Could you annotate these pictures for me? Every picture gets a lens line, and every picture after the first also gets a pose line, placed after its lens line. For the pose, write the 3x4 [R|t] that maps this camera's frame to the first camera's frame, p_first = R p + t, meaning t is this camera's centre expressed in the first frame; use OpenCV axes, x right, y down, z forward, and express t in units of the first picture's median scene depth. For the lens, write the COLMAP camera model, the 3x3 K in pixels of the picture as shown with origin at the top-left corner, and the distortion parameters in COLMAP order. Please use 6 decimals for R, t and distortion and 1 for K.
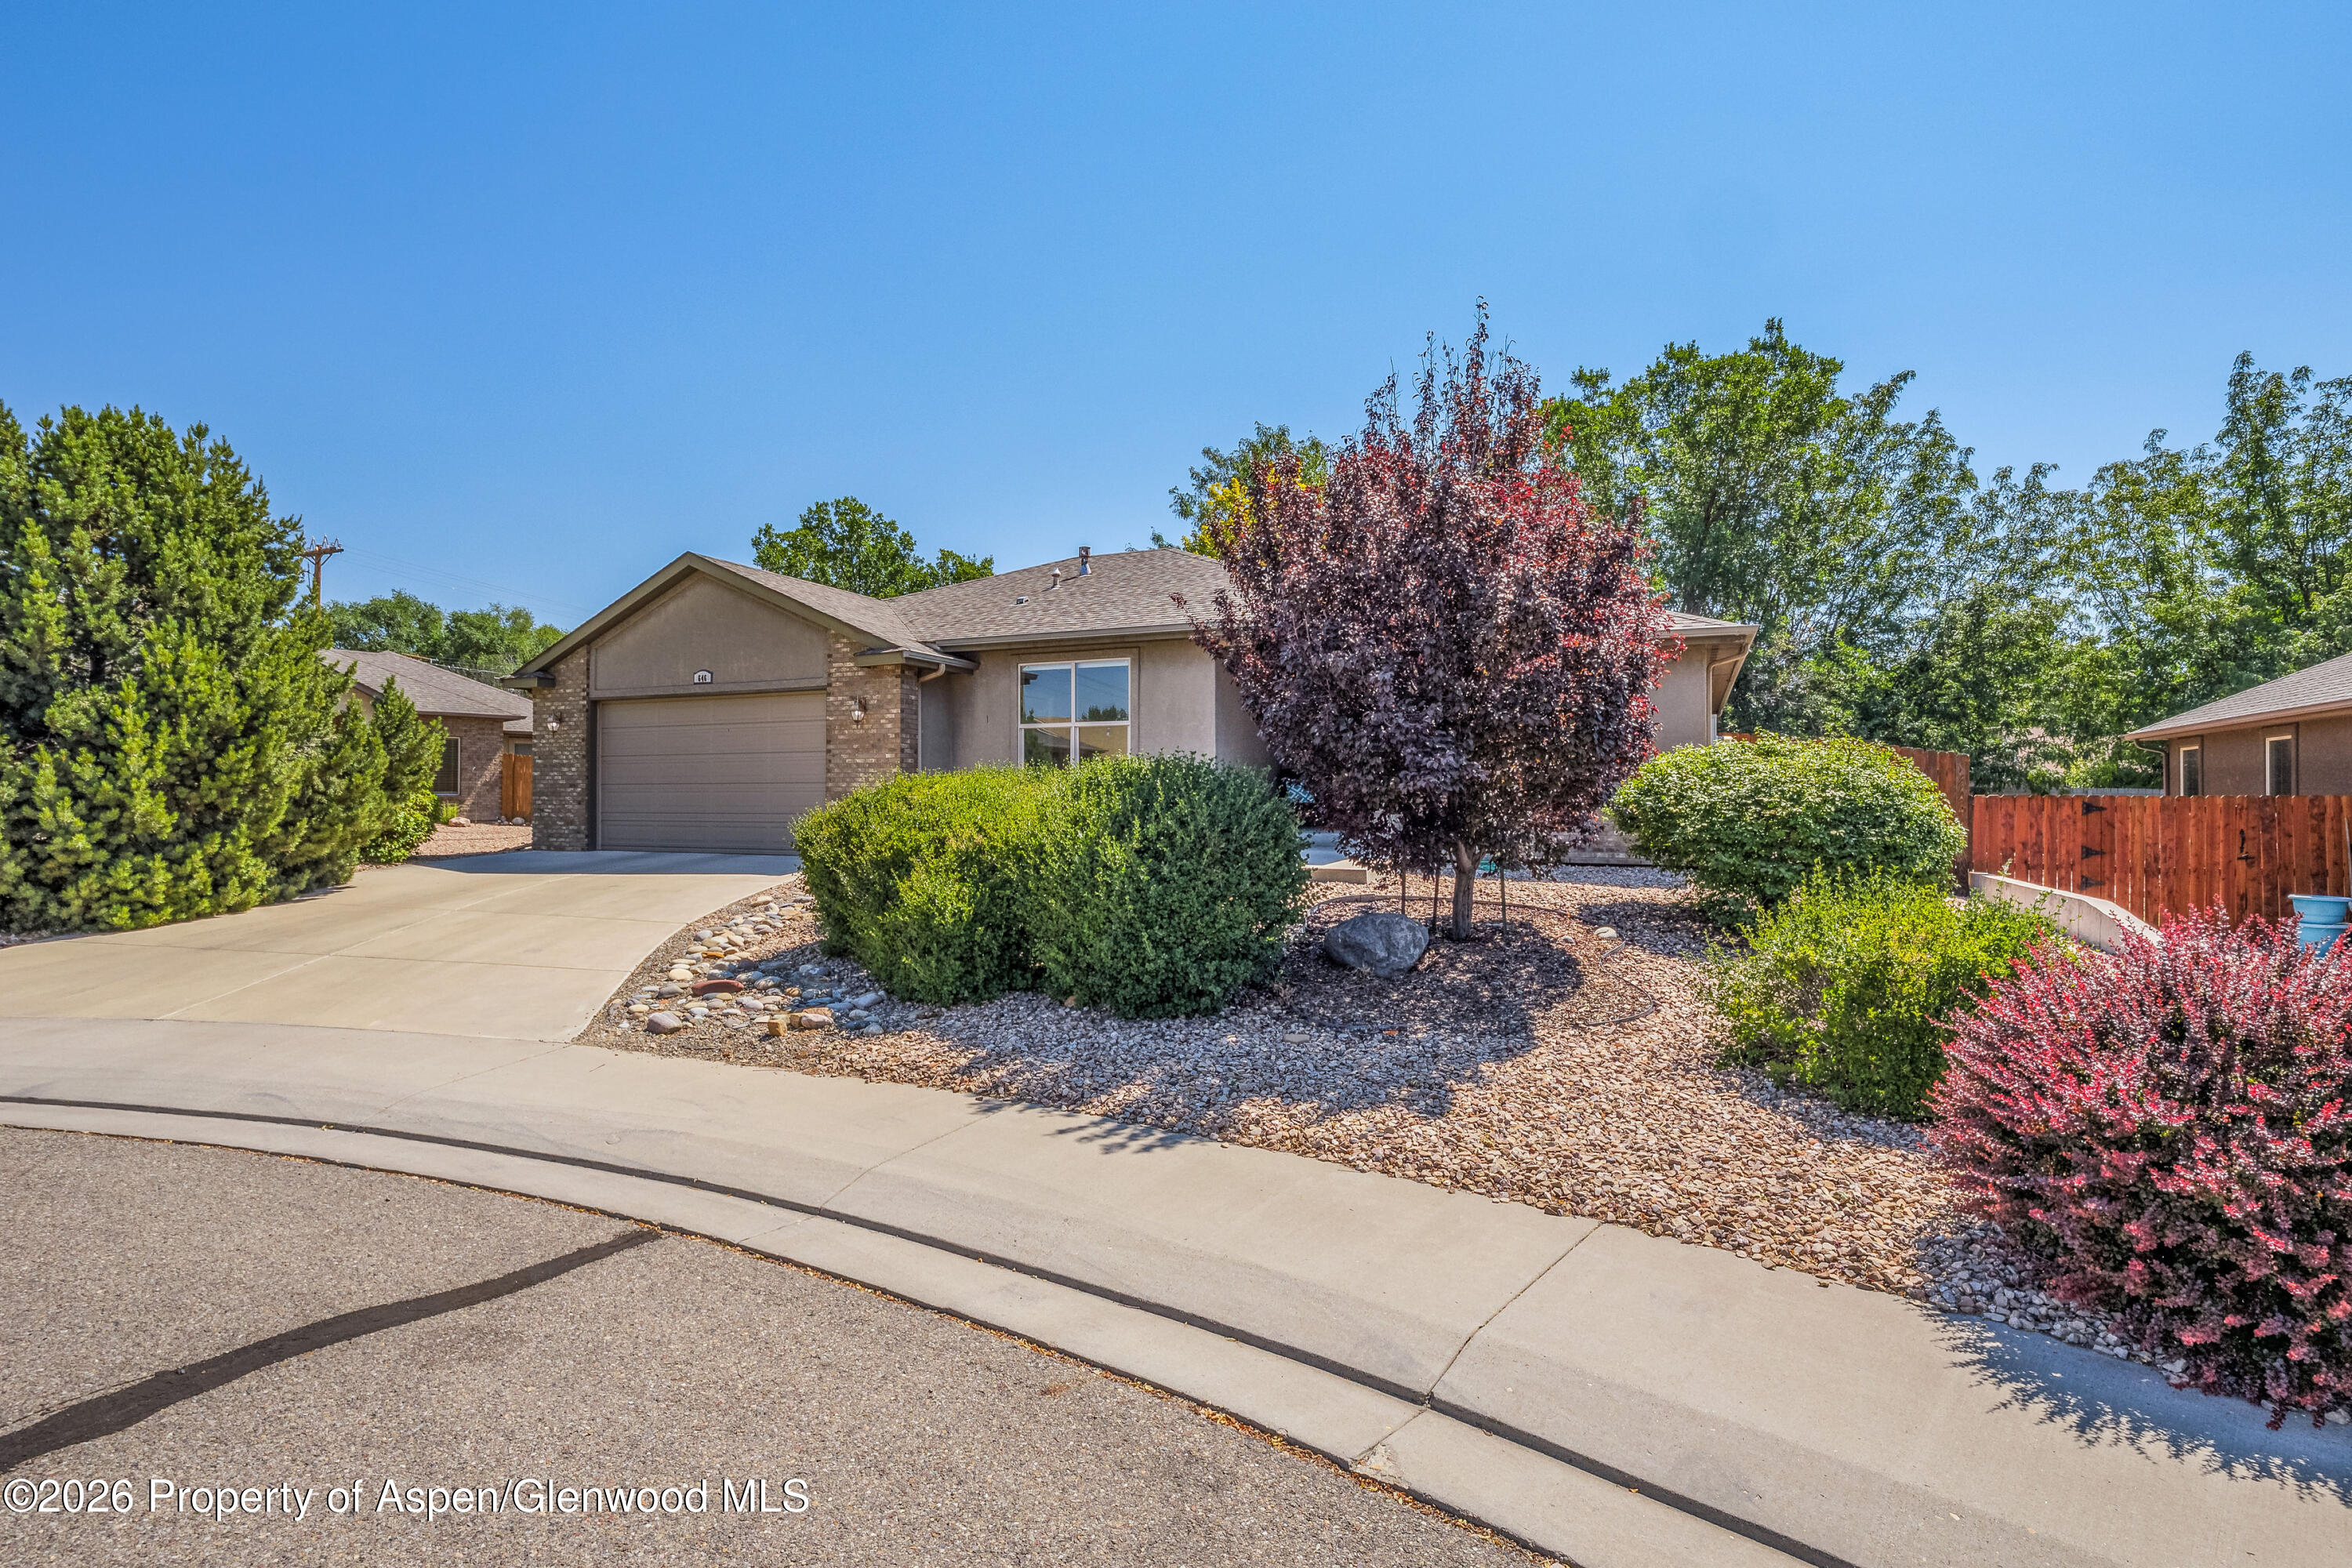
lens RADIAL K [[1114.8, 0, 1164.8], [0, 1114.8, 783.5], [0, 0, 1]] dist [-0.014335, -0.000031]
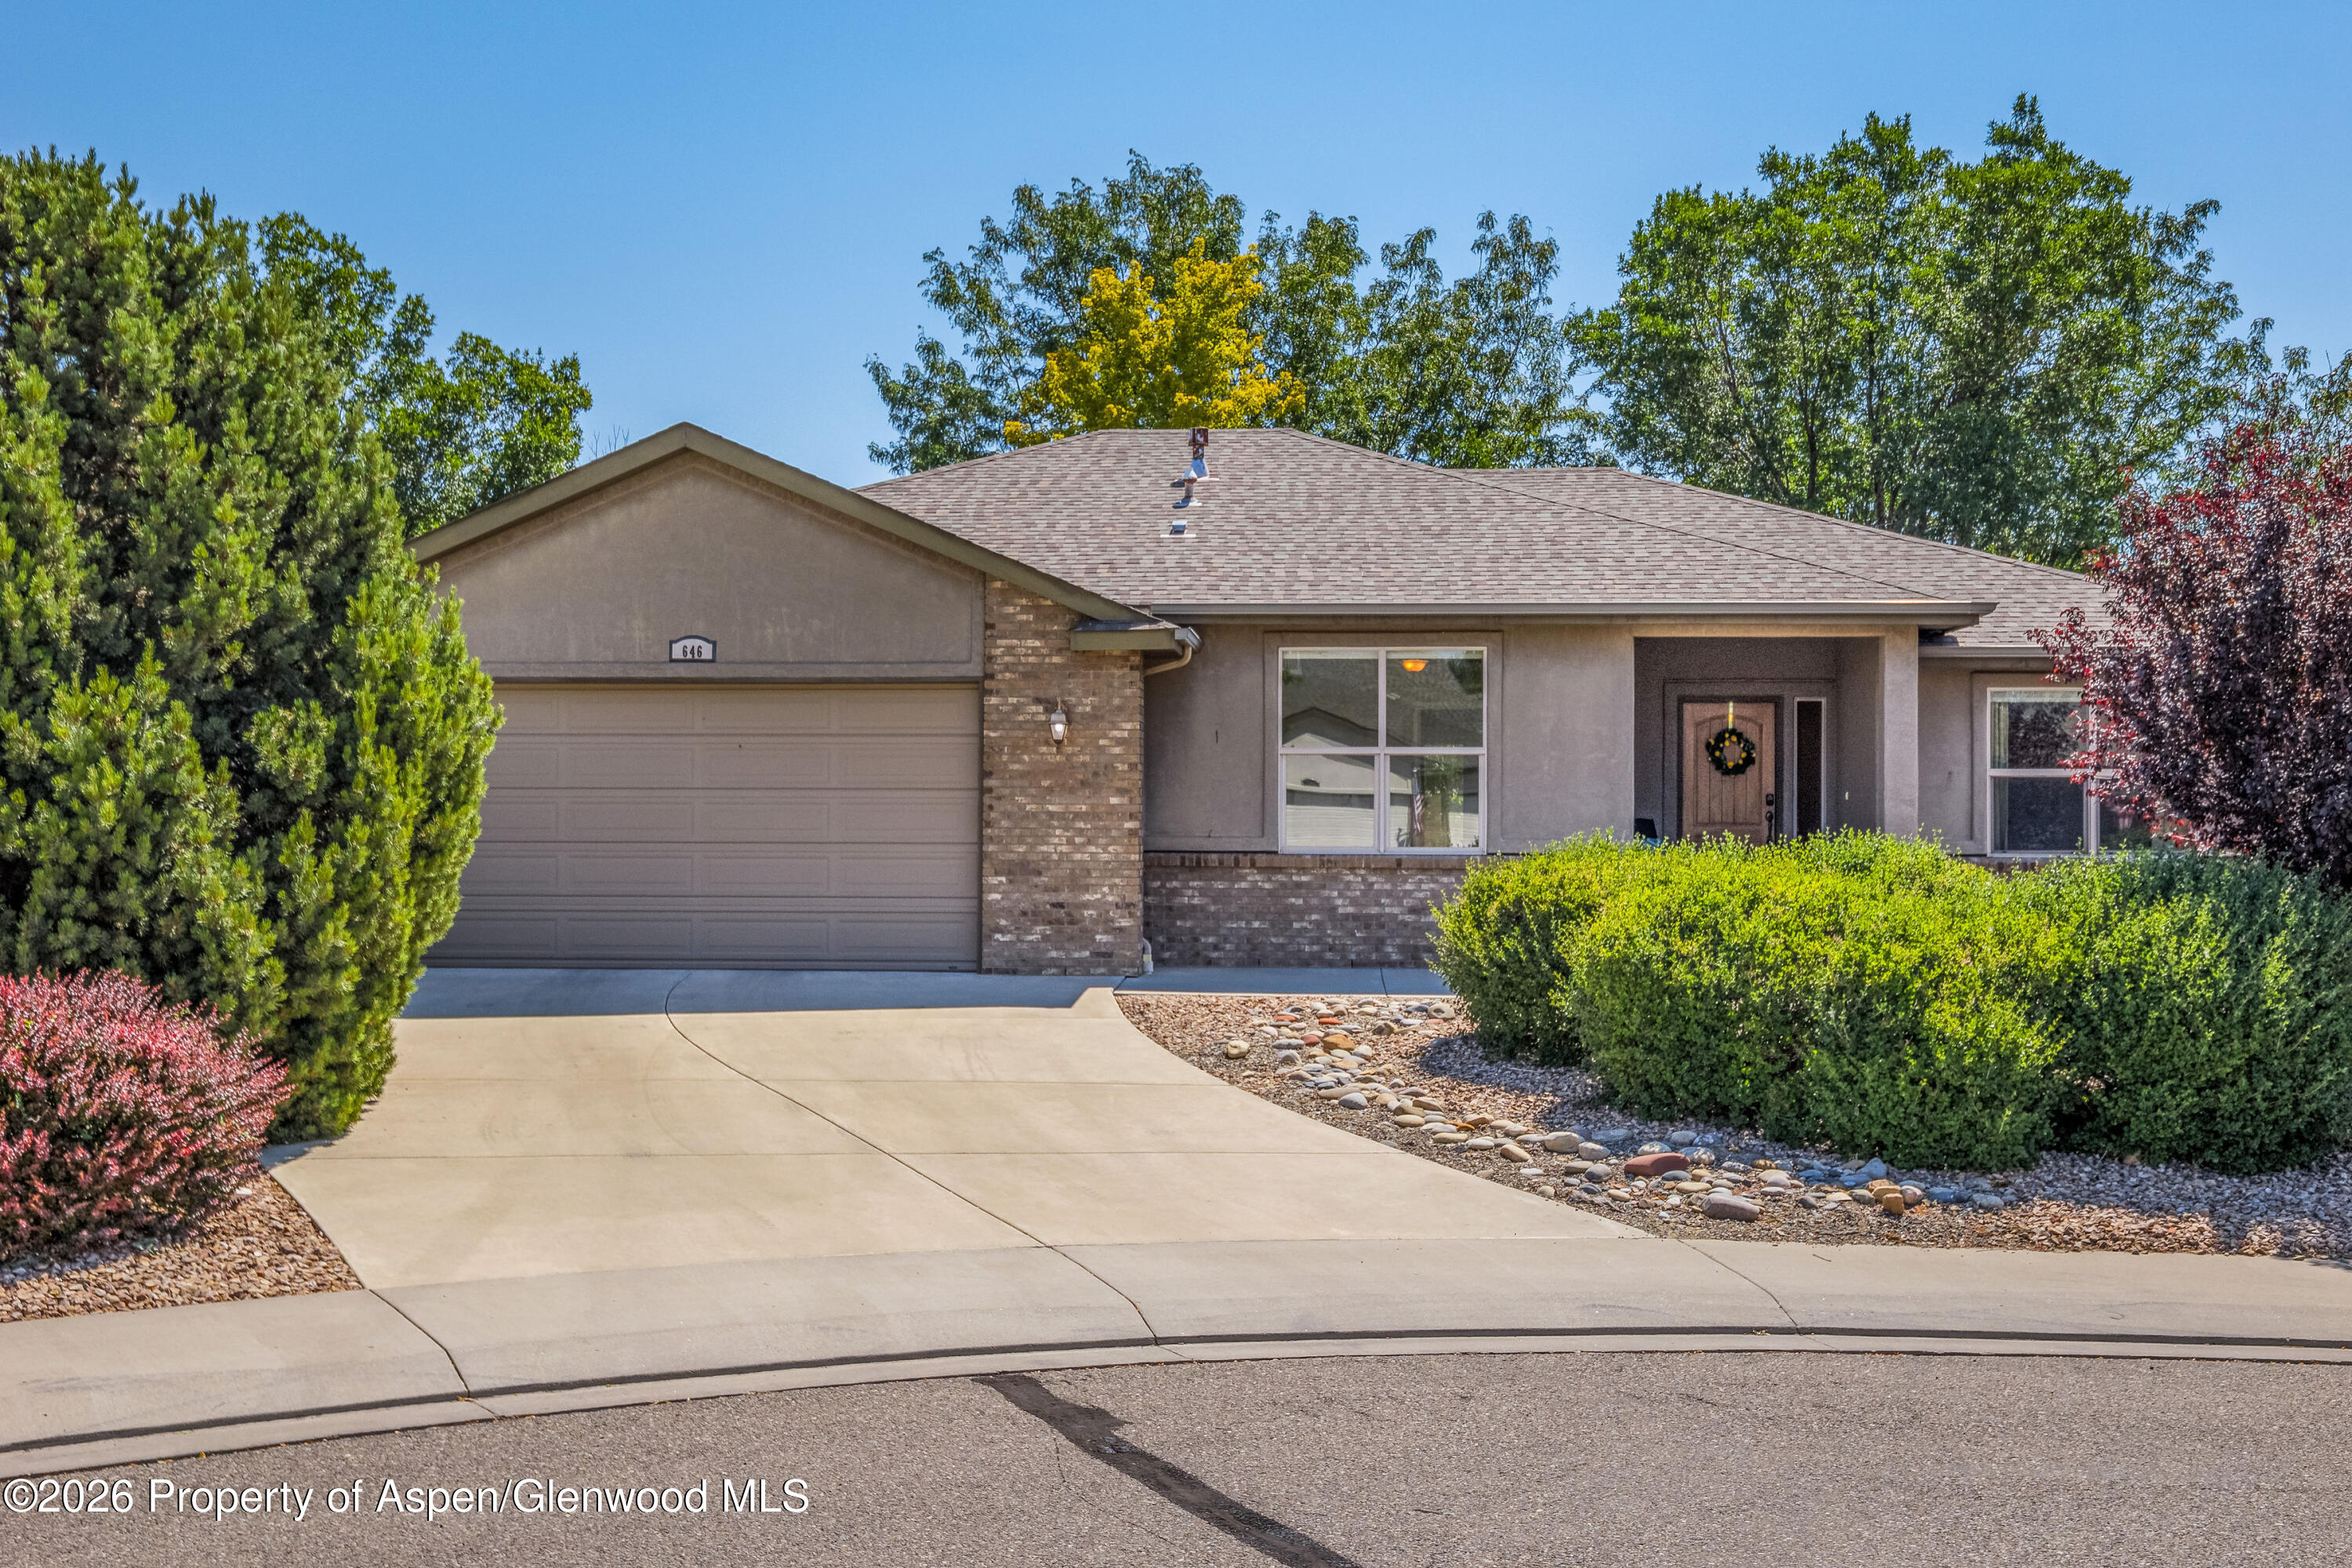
lens RADIAL K [[2321.2, 0, 1141.9], [0, 2321.2, 783.4], [0, 0, 1]] dist [0.017591, 0.003700]
pose [[0.944908, 0.008613, 0.327222, -0.618562], [-0.008677, 0.999962, -0.001265, -0.031685], [-0.327220, -0.001644, 0.944947, -0.168281]]
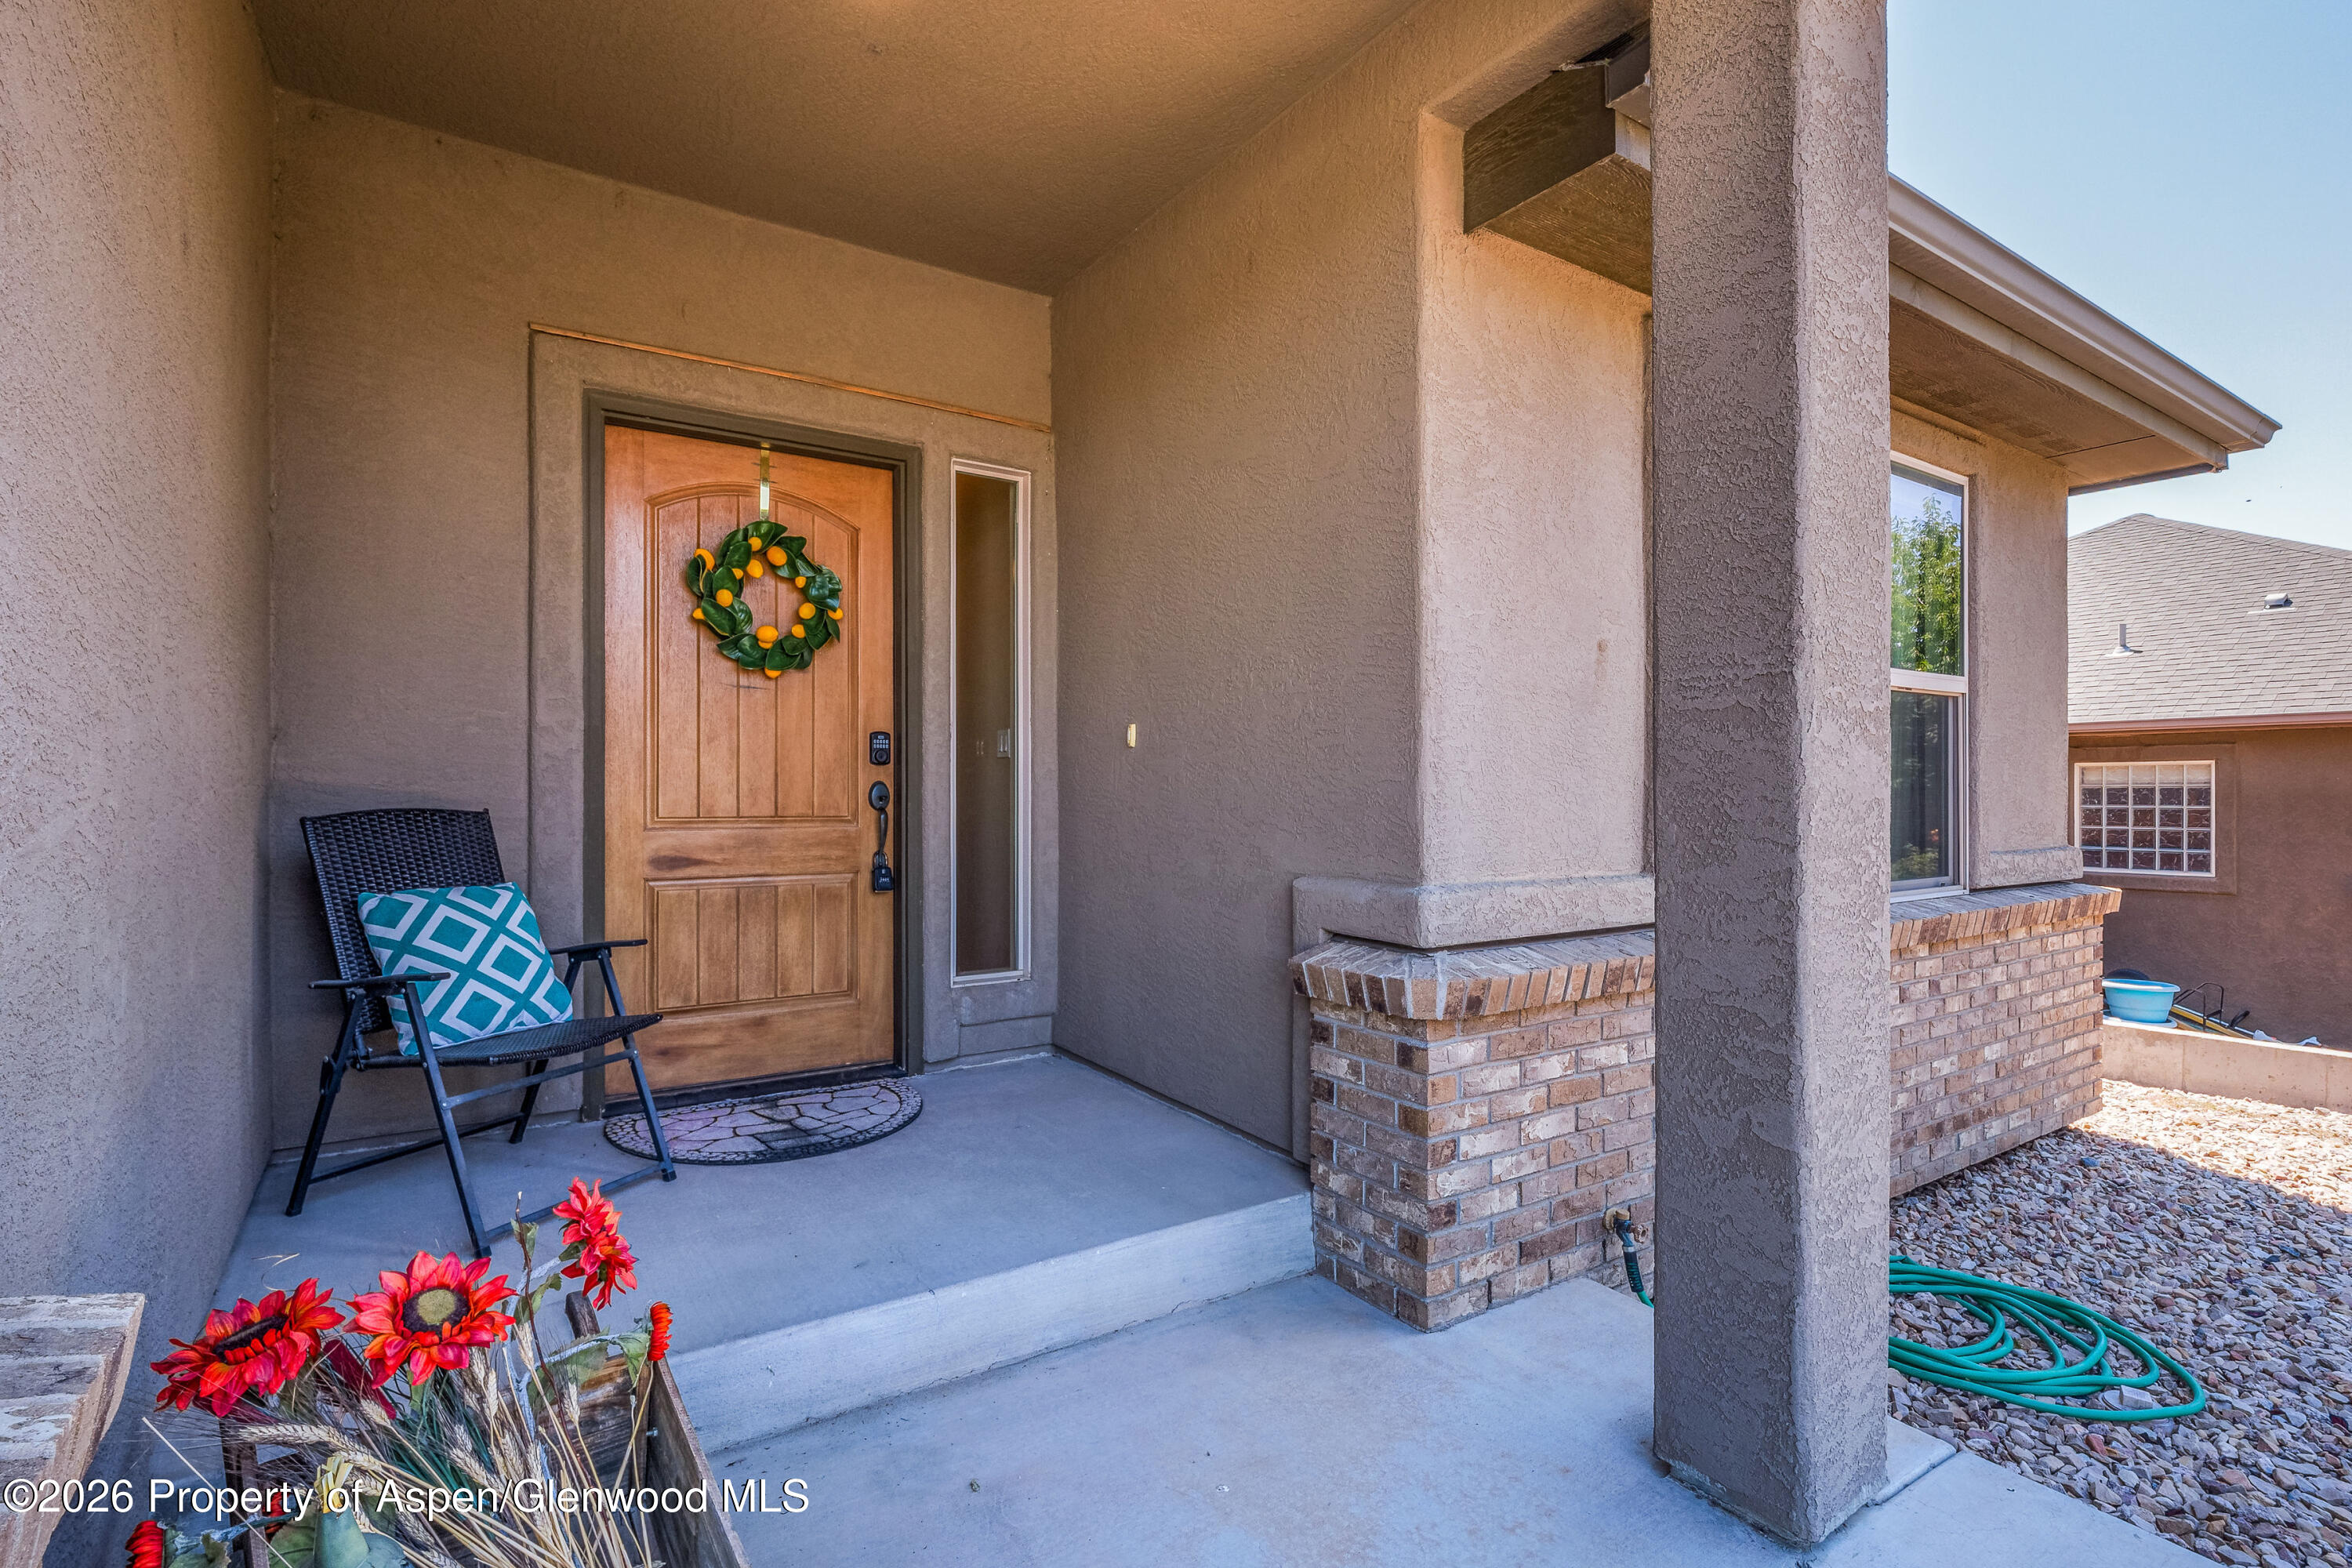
lens RADIAL K [[1114.8, 0, 1164.8], [0, 1114.8, 783.5], [0, 0, 1]] dist [-0.014335, -0.000031]
pose [[0.563693, 0.009481, 0.825930, 0.052745], [-0.007859, 0.999950, -0.006115, -0.018392], [-0.825947, -0.003044, 0.563740, 0.872437]]
